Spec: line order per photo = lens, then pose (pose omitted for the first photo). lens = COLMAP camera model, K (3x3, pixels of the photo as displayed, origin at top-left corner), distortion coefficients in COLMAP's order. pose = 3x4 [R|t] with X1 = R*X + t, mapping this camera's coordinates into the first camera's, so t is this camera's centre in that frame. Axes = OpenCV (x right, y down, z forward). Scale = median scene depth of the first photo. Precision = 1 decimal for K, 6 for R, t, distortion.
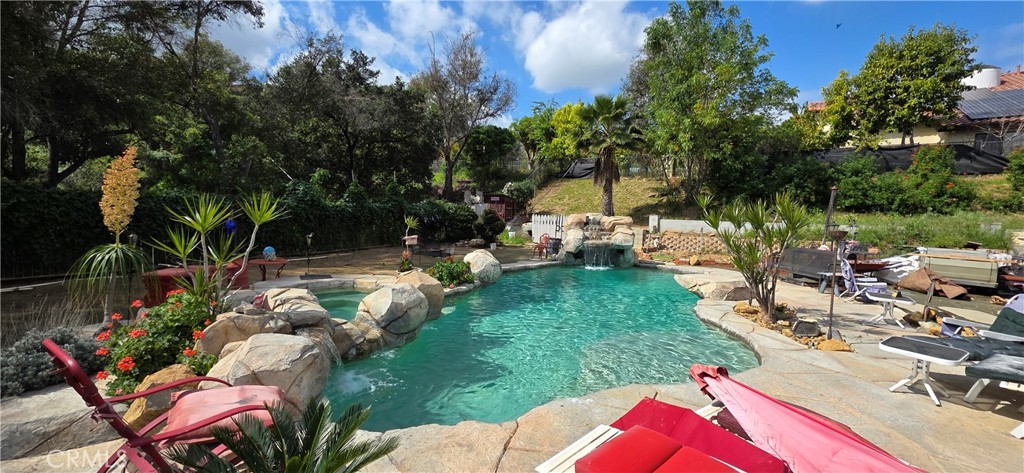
lens RADIAL K [[408.4, 0, 517.5], [0, 408.4, 233.3], [0, 0, 1]] dist [0.000123, 0.000085]
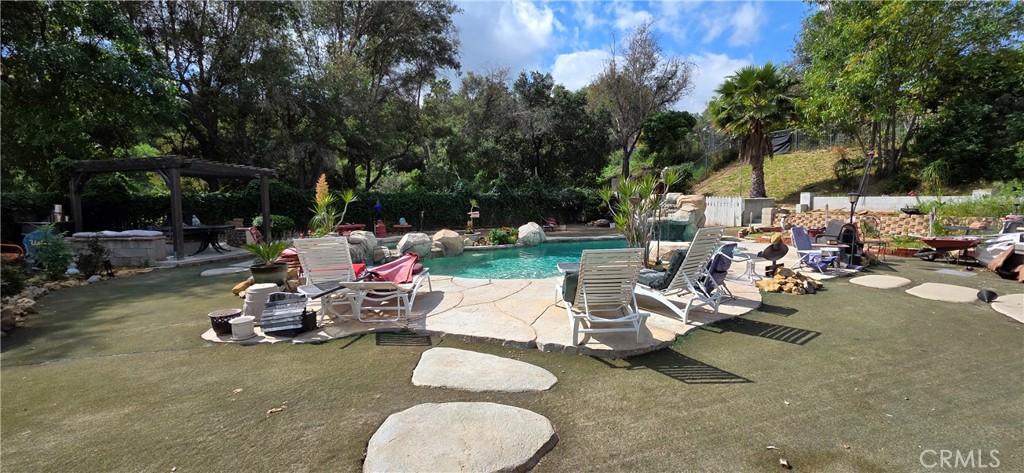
lens RADIAL K [[408.4, 0, 517.5], [0, 408.4, 233.3], [0, 0, 1]] dist [0.000123, 0.000085]
pose [[0.822212, 0.014163, -0.569006, 0.328655], [0.001445, 0.999635, 0.026970, 0.019593], [0.569180, -0.022997, 0.821891, -0.086938]]
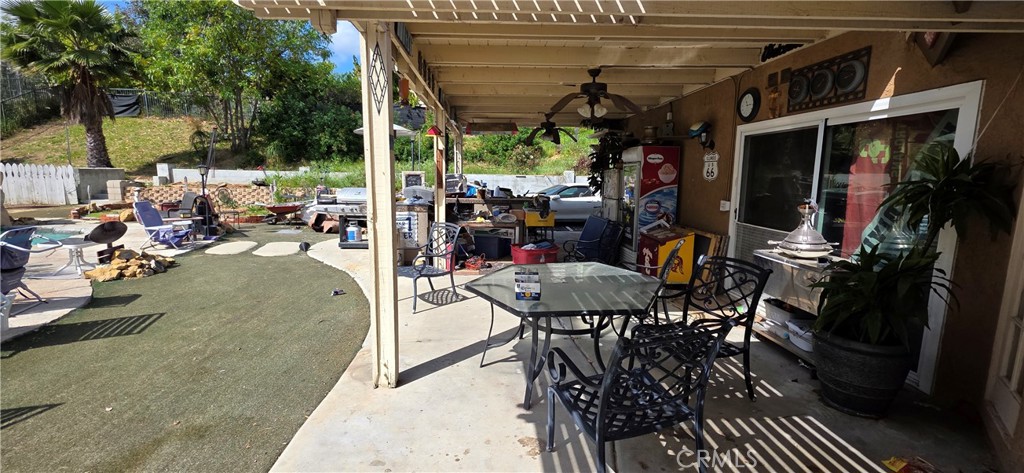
lens RADIAL K [[408.4, 0, 517.5], [0, 408.4, 233.3], [0, 0, 1]] dist [0.000123, 0.000085]
pose [[0.765905, -0.099606, 0.635191, 0.348520], [0.031871, 0.992594, 0.117222, 0.021050], [-0.642163, -0.069536, 0.763408, -0.083163]]
